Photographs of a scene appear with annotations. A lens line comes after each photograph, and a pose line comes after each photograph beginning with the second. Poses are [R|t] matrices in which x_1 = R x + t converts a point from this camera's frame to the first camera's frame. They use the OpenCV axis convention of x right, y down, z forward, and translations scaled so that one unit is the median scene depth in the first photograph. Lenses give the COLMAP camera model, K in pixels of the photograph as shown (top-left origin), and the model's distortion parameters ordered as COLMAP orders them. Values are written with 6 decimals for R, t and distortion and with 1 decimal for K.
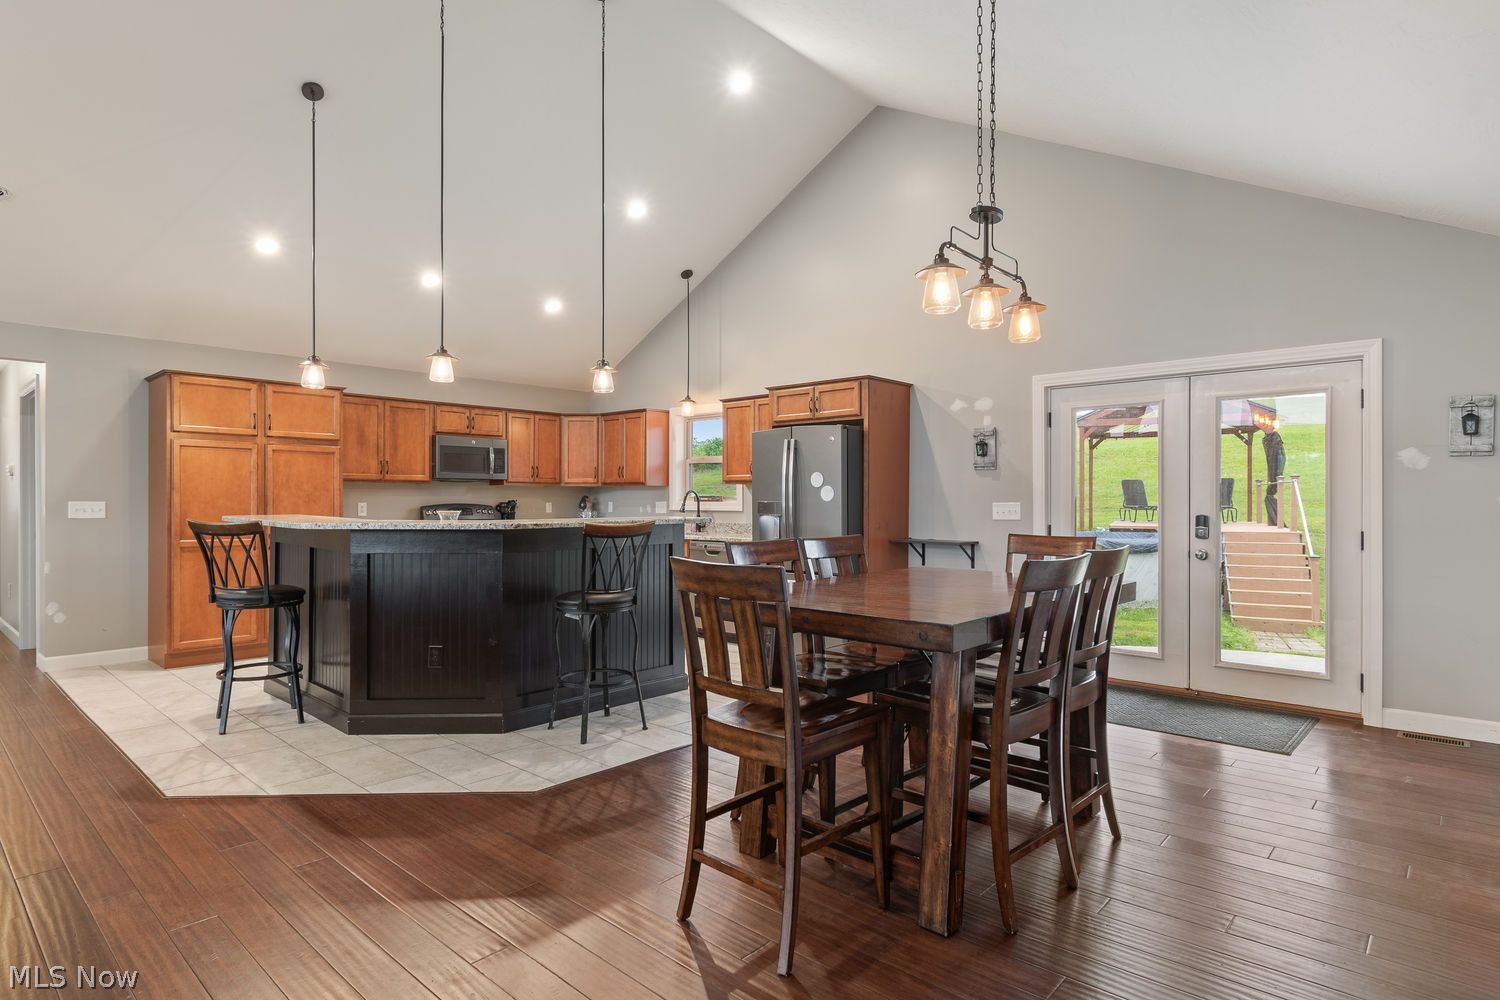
lens RADIAL K [[788.4, 0, 754.6], [0, 788.4, 502.0], [0, 0, 1]] dist [-0.003858, 0.000631]
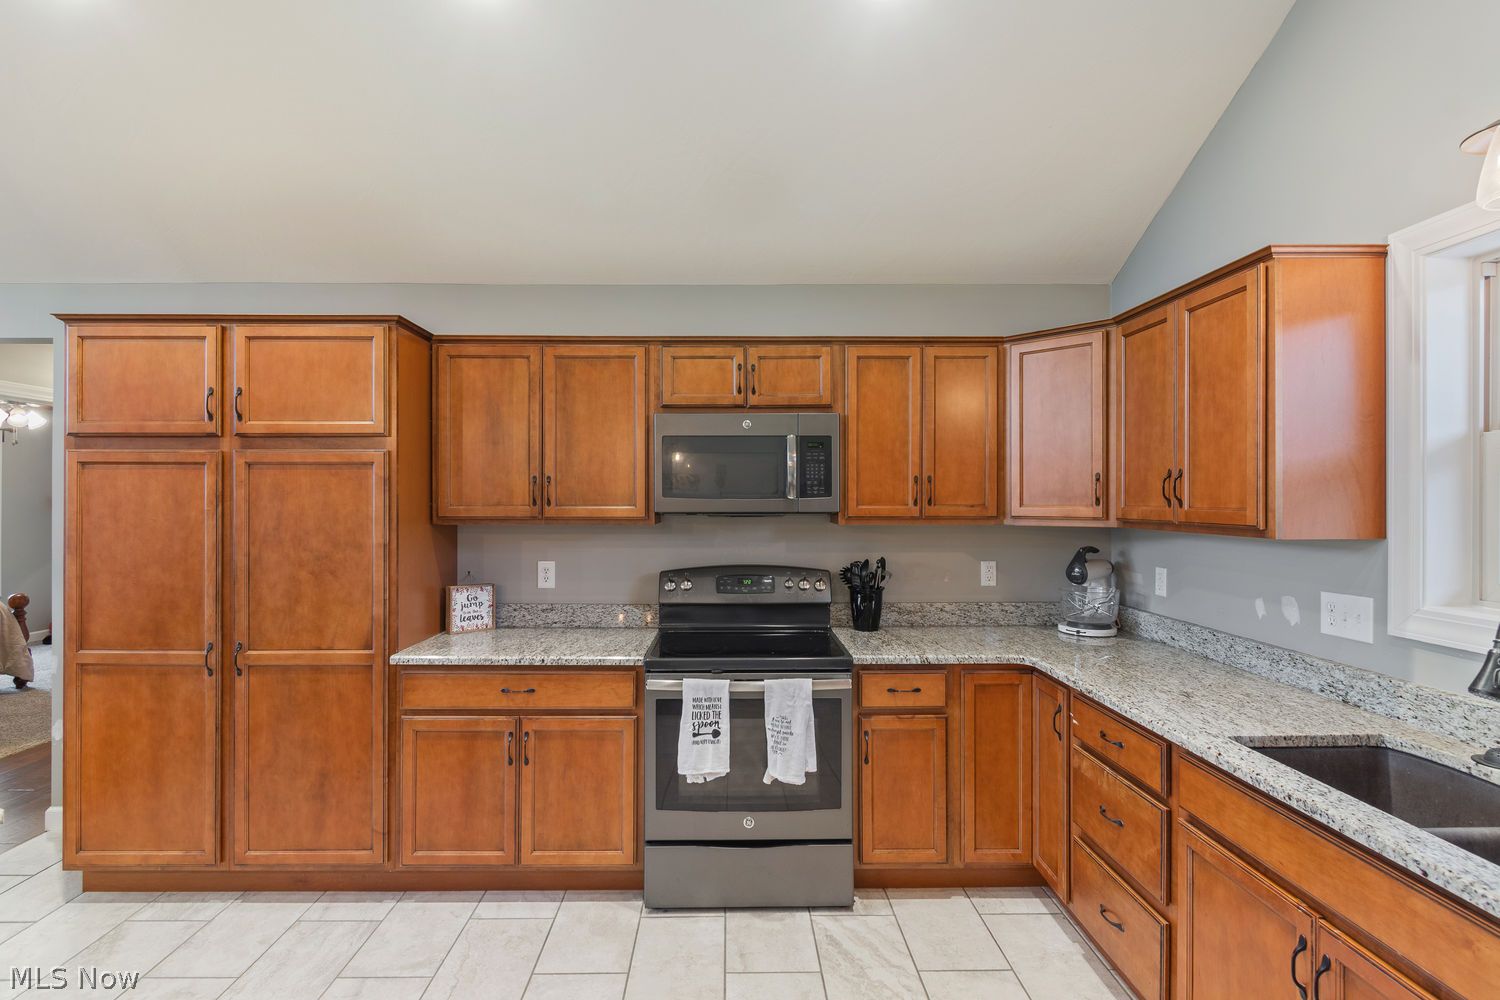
lens RADIAL K [[720.0, 0, 754.2], [0, 720.0, 499.3], [0, 0, 1]] dist [0.004134, -0.004650]
pose [[0.690112, 0.000312, -0.723702, -0.089616], [-0.001986, 0.999997, -0.001462, -0.037527], [0.723700, 0.002447, 0.690111, 0.782829]]
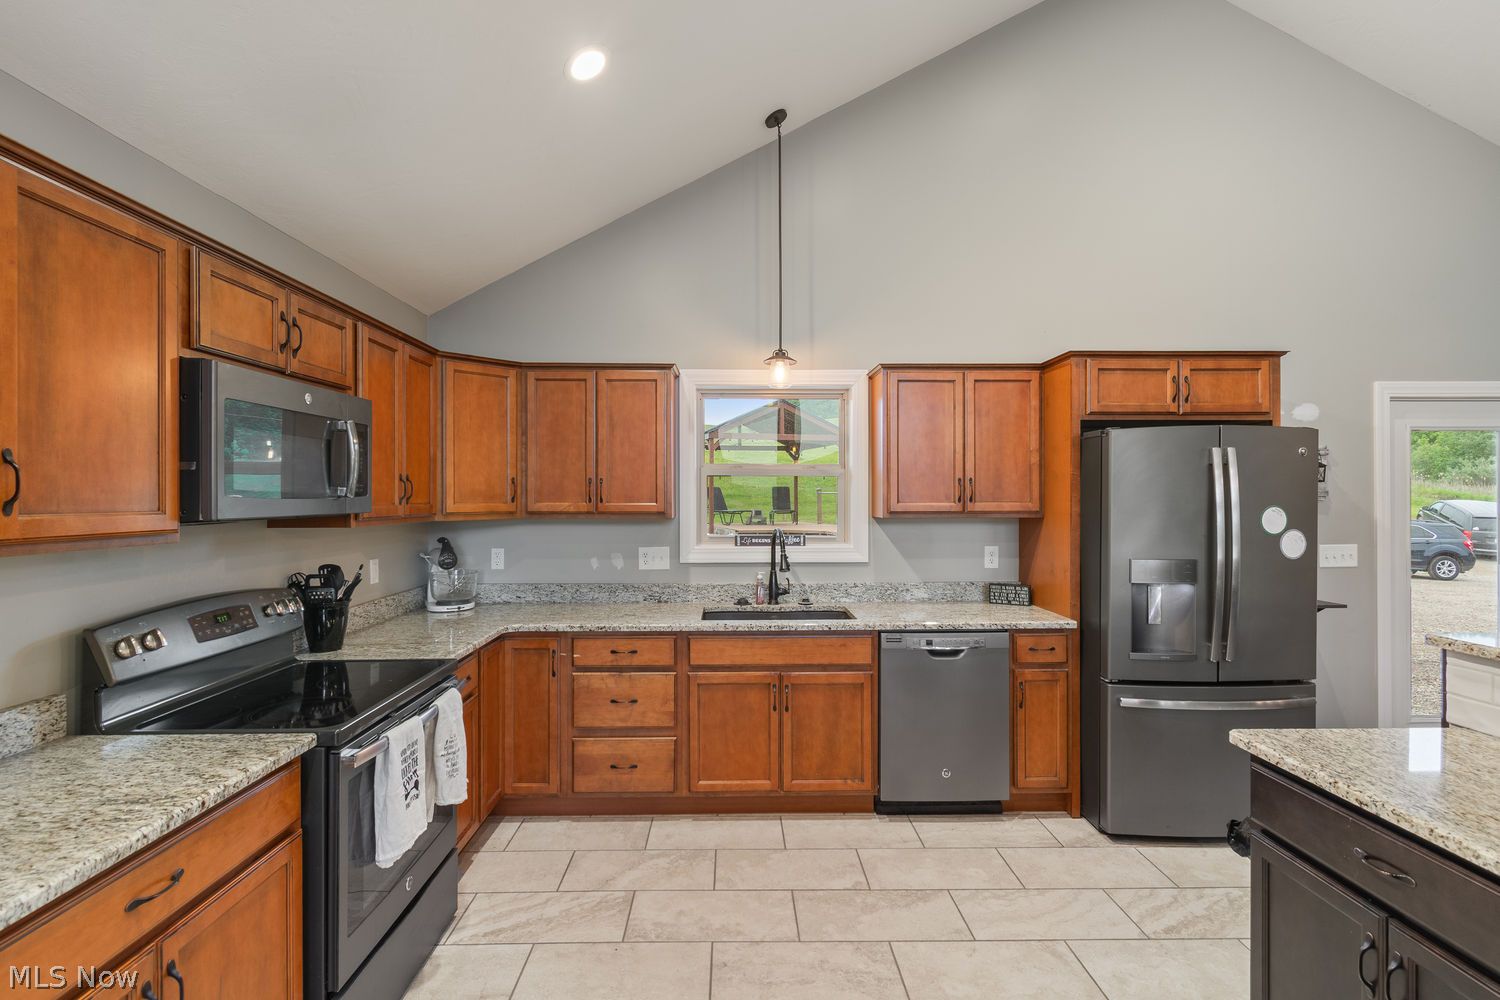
lens RADIAL K [[674.8, 0, 737.1], [0, 674.8, 496.8], [0, 0, 1]] dist [-0.000994, -0.002585]
pose [[0.734089, -0.002888, 0.679048, -0.436961], [0.006193, 0.999978, -0.002442, -0.037036], [-0.679025, 0.005998, 0.734090, 0.728444]]
